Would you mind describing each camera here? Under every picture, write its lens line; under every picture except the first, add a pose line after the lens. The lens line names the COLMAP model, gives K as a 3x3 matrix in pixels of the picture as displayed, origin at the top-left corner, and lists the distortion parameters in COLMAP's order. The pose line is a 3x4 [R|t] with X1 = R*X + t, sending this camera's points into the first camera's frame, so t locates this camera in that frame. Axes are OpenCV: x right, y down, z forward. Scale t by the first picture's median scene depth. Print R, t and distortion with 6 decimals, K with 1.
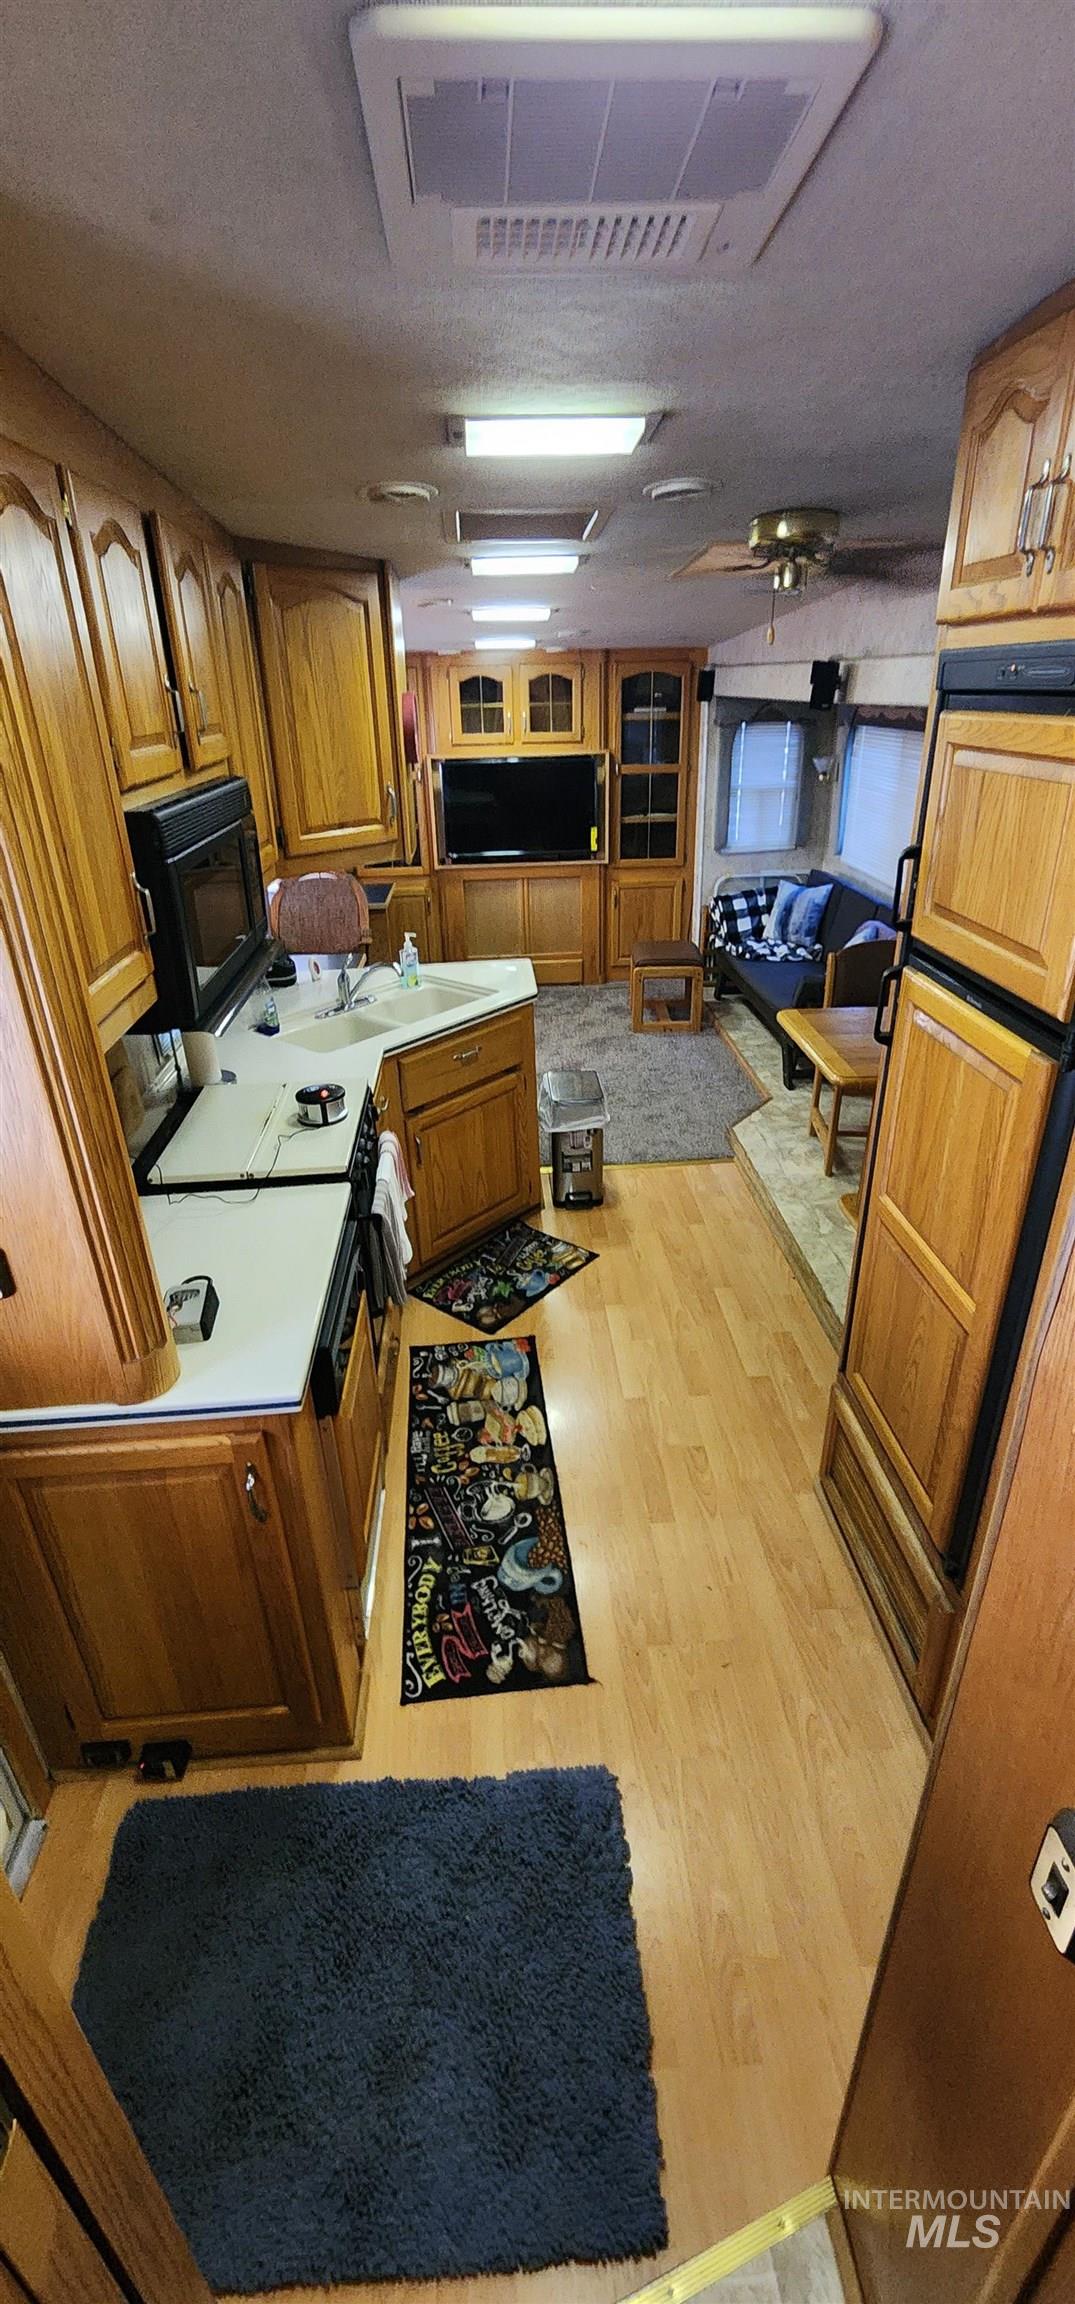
lens RADIAL K [[946.2, 0, 543.2], [0, 946.2, 1155.2], [0, 0, 1]] dist [-0.002389, 0.001394]
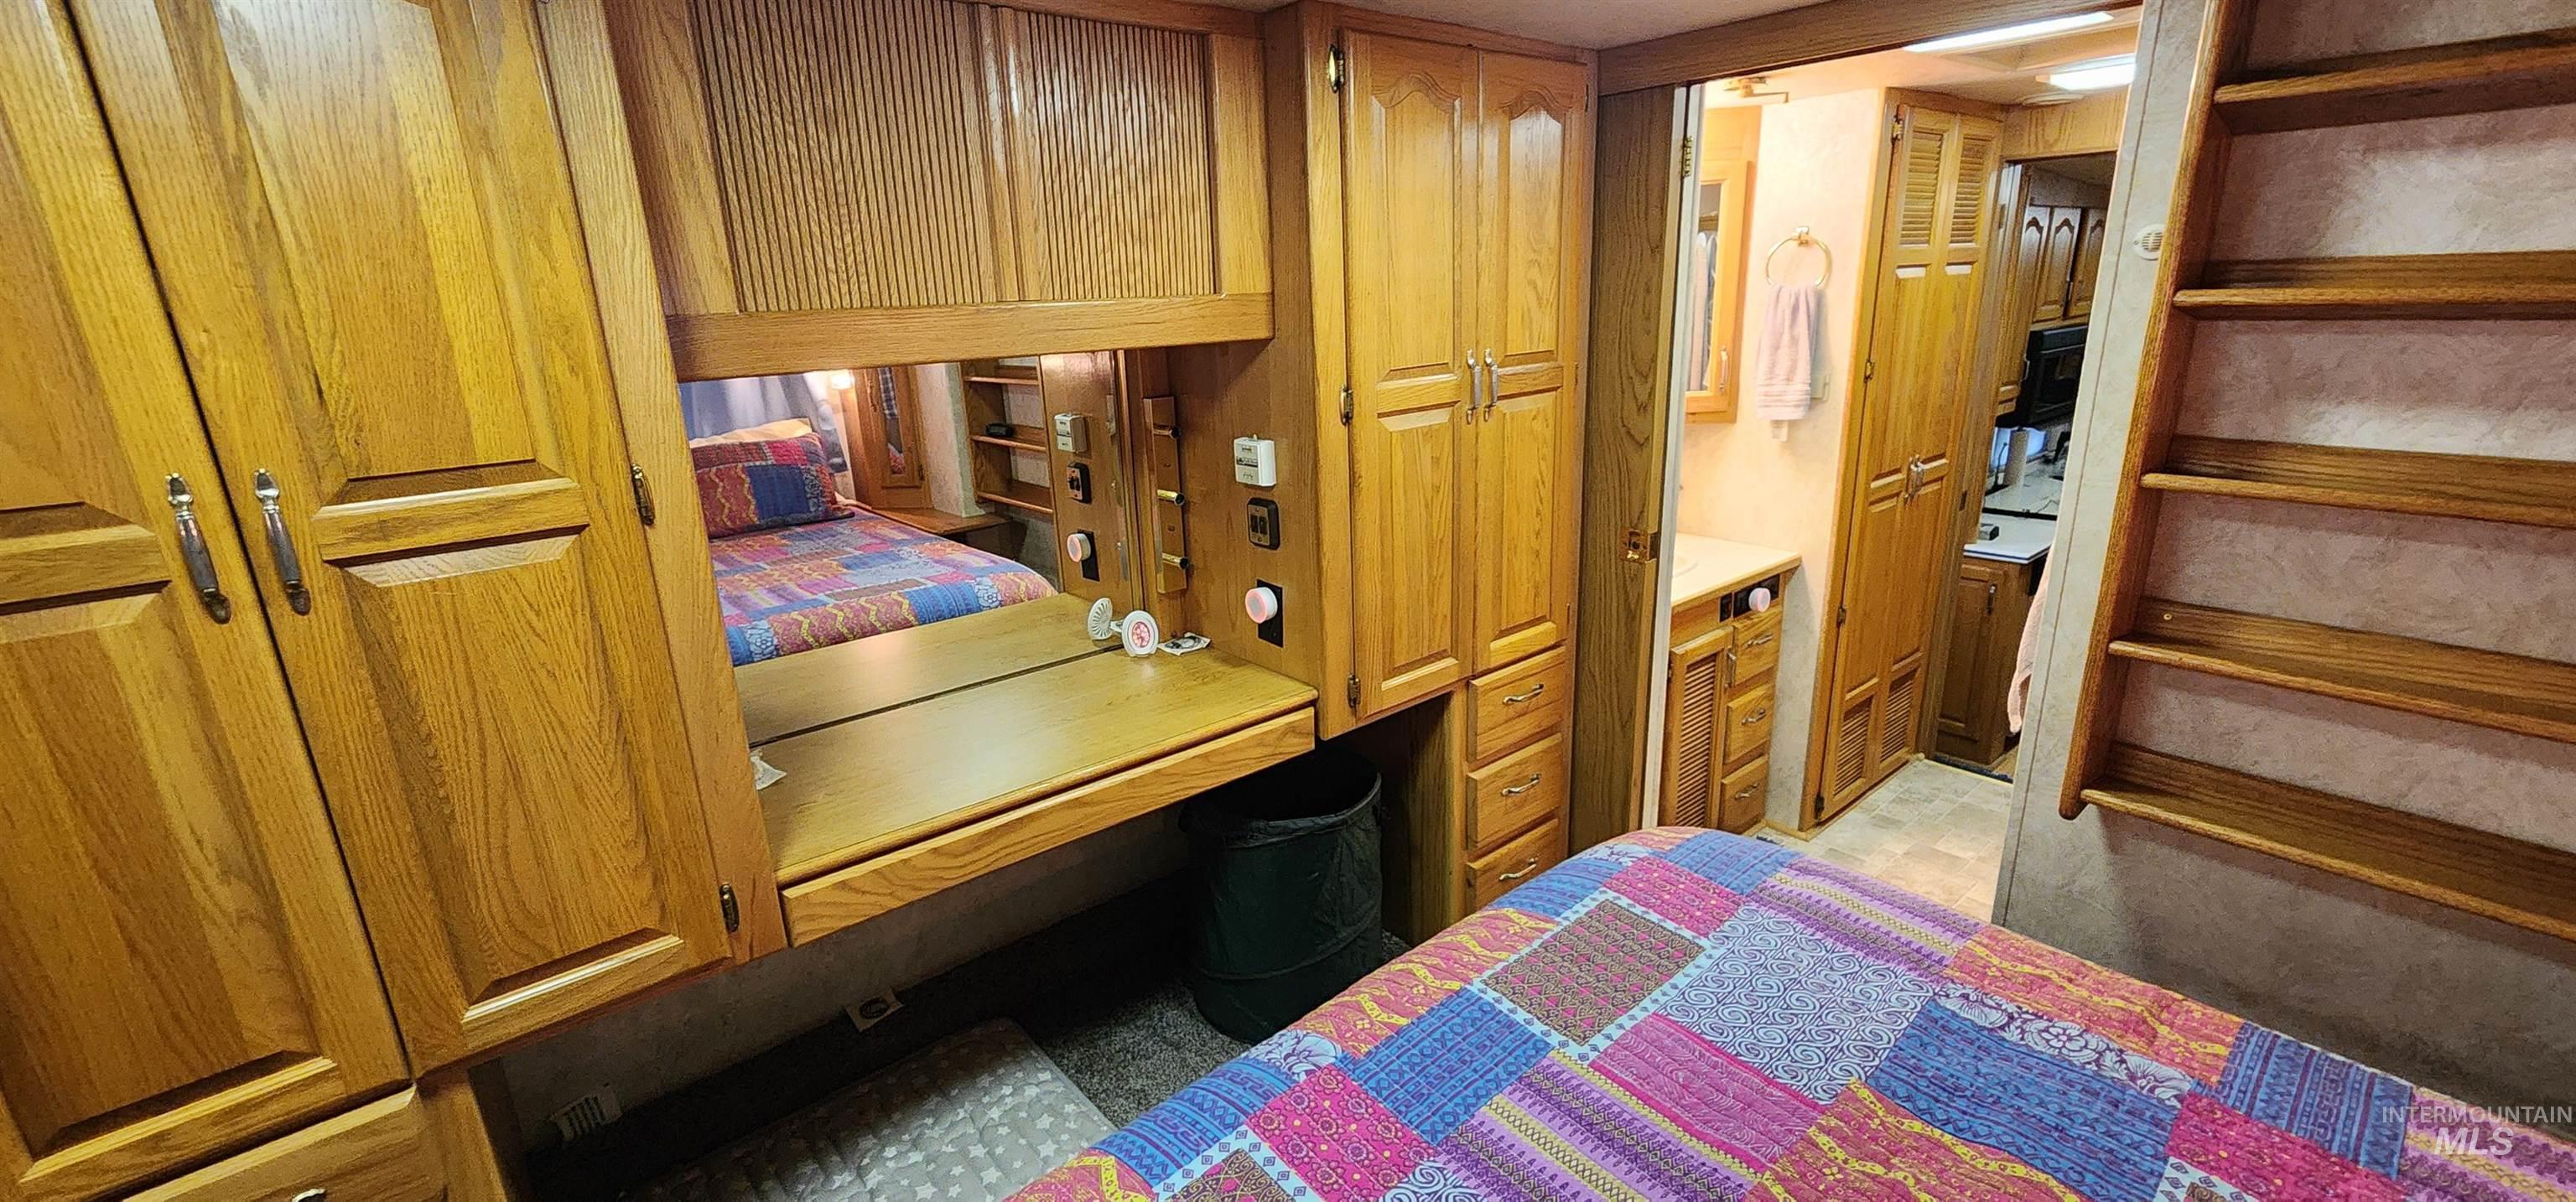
lens RADIAL K [[1057.7, 0, 1277.3], [0, 1057.7, 596.7], [0, 0, 1]] dist [-0.002389, 0.001394]
pose [[0.583618, 0.232822, -0.777935, 0.263586], [-0.340243, 0.939976, 0.026063, 0.326149], [0.737309, 0.249477, 0.627804, -0.737952]]
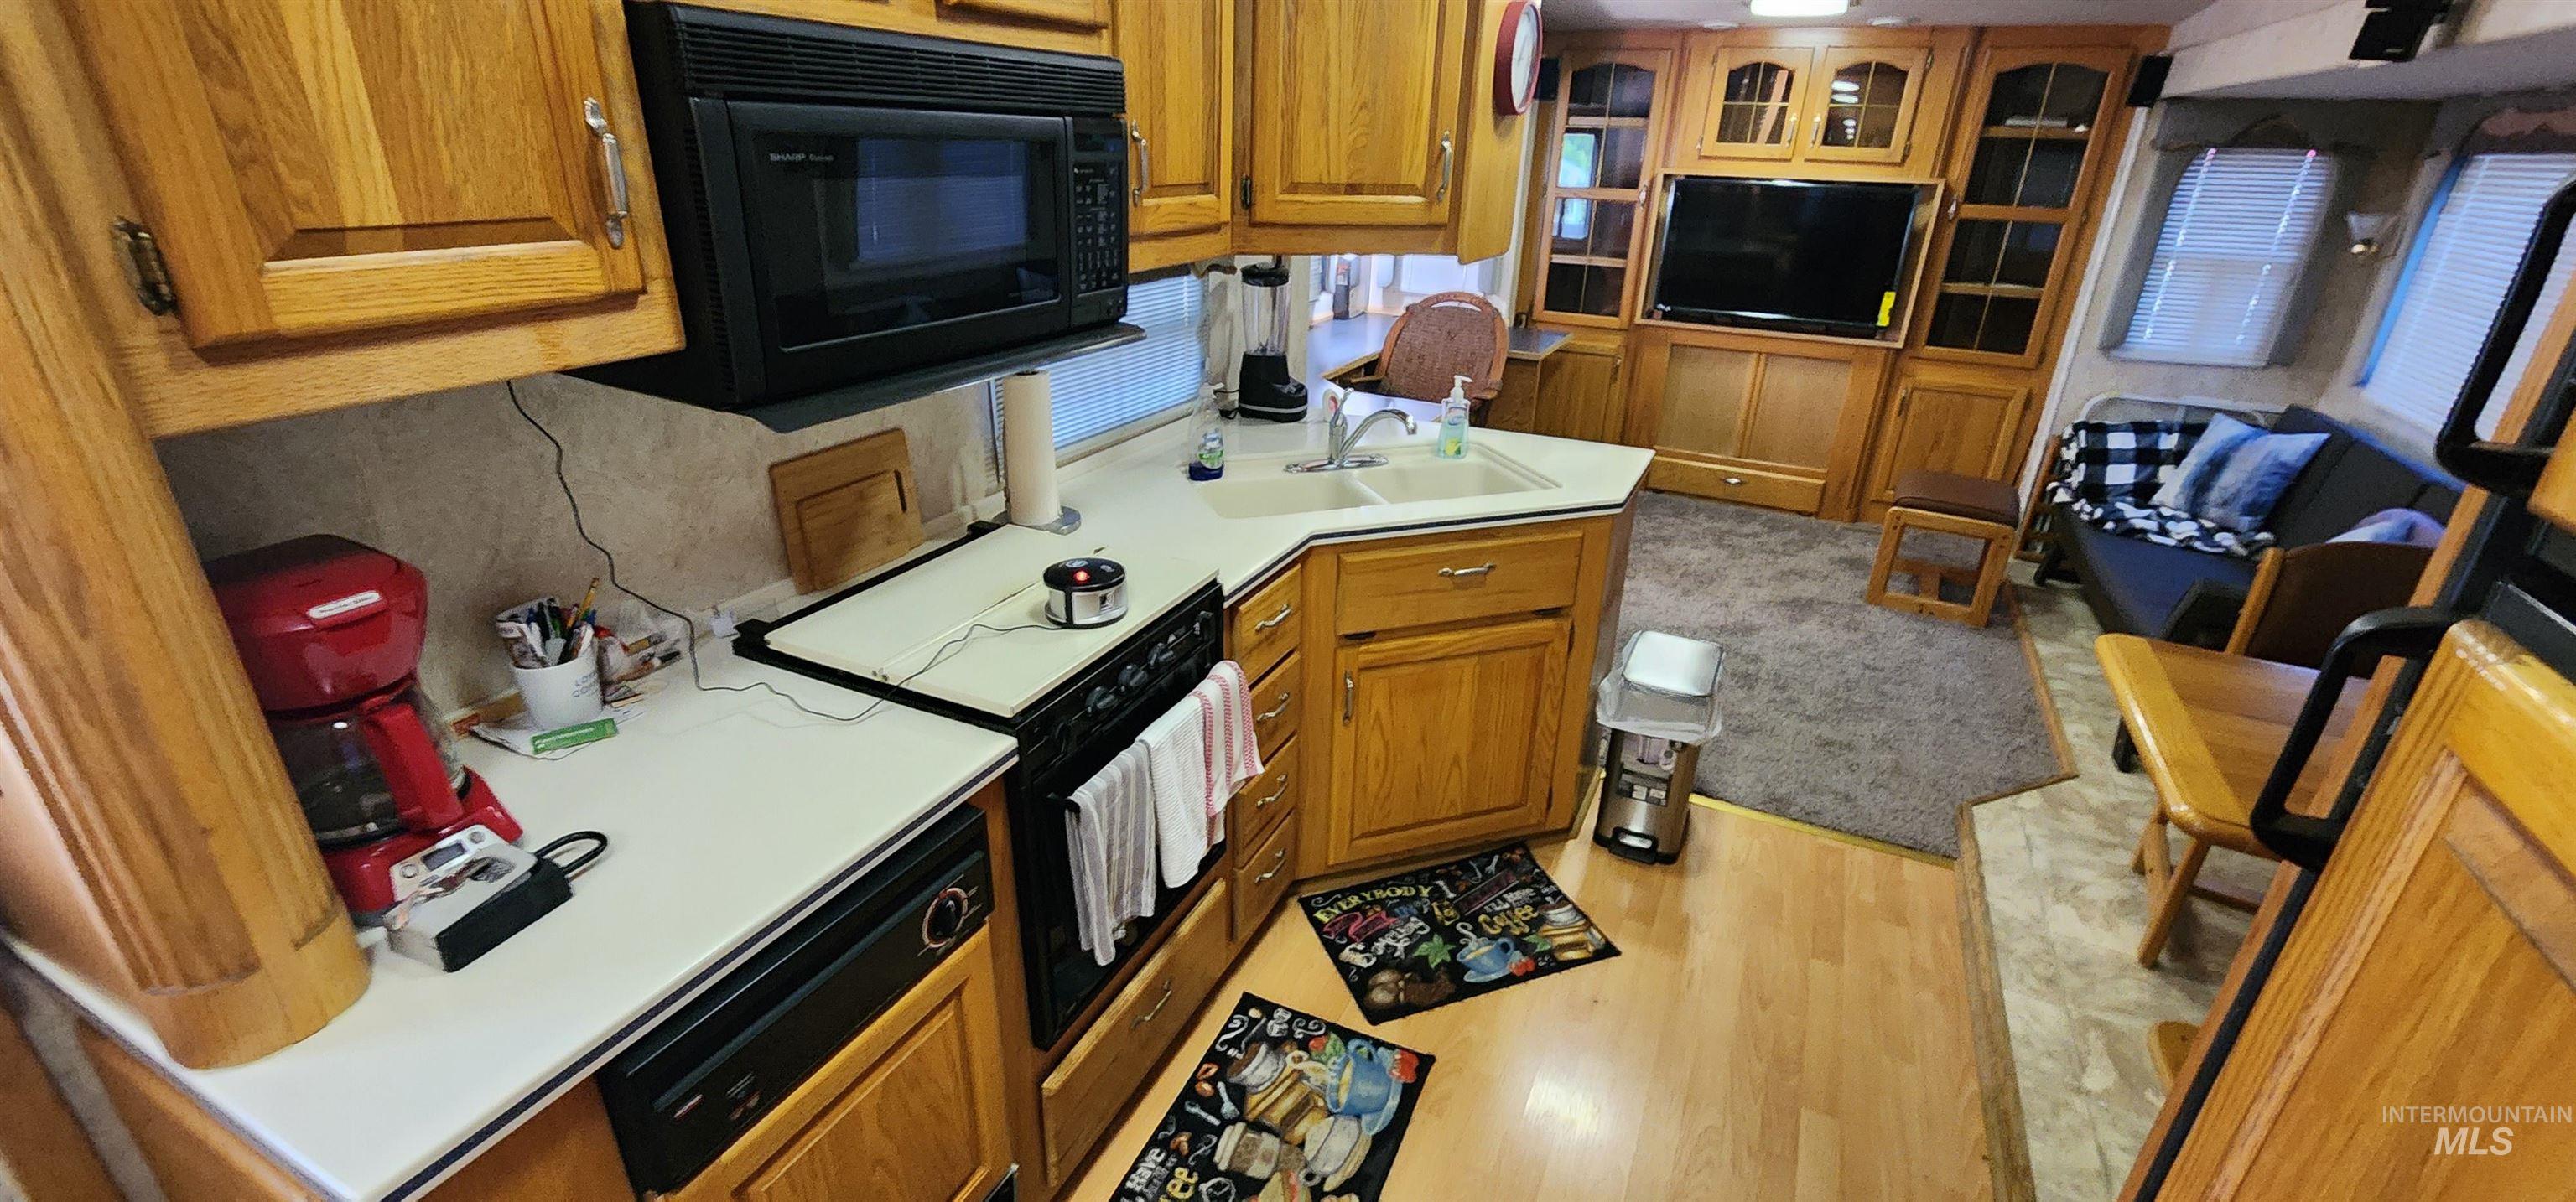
lens RADIAL K [[1057.7, 0, 1281.2], [0, 1057.7, 599.6], [0, 0, 1]] dist [-0.002389, 0.001394]
pose [[0.863524, 0.243772, -0.441476, 0.092636], [-0.264597, 0.964244, 0.014882, -0.049725], [0.429318, 0.103962, 0.897150, 0.242387]]
